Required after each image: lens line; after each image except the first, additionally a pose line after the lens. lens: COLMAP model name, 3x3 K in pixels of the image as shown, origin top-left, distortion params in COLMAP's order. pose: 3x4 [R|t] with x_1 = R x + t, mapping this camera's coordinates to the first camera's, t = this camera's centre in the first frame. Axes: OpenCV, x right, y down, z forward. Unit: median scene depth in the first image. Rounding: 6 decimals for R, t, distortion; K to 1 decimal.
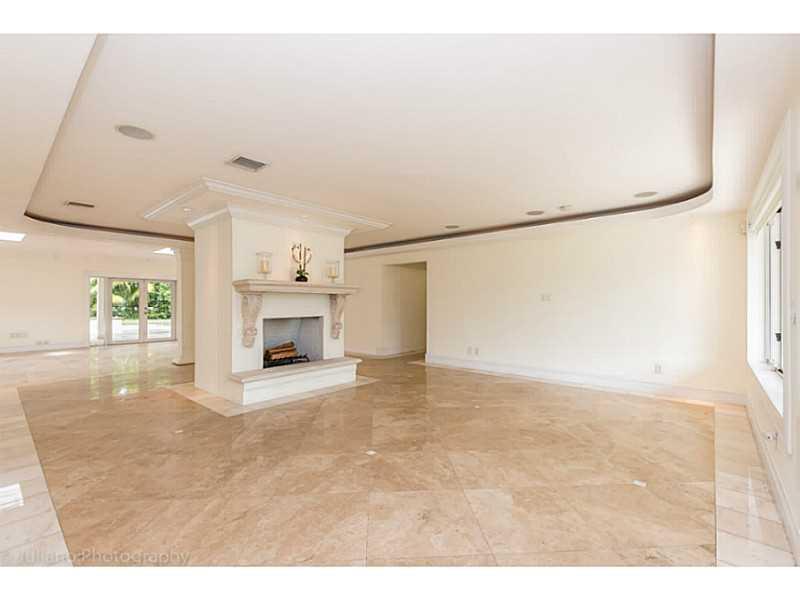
lens RADIAL K [[359.3, 0, 401.1], [0, 359.3, 305.6], [0, 0, 1]] dist [0.000170, -0.000033]
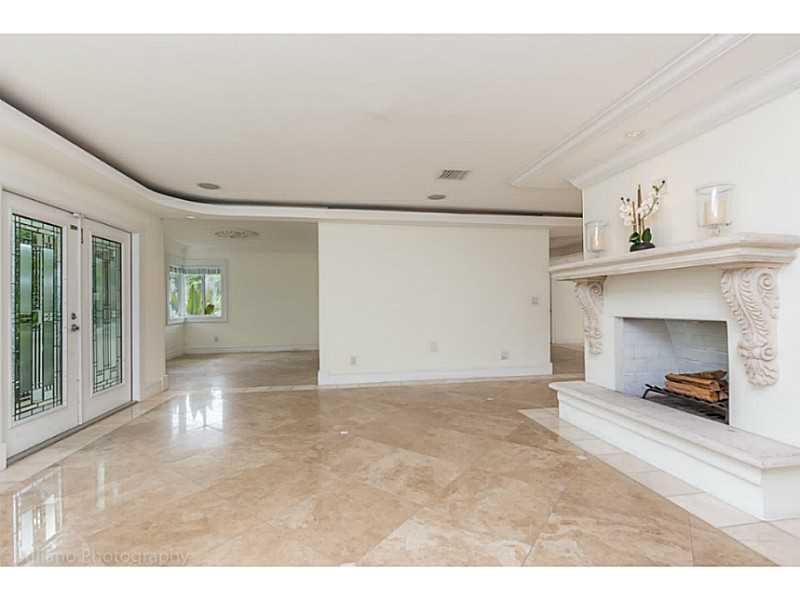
lens RADIAL K [[388.8, 0, 401.2], [0, 388.8, 300.2], [0, 0, 1]] dist [0.001646, 0.000201]
pose [[-0.653225, -0.002754, -0.757158, 0.641496], [0.006356, 0.999938, -0.009120, 0.017335], [0.757137, -0.010770, -0.653168, 1.751041]]
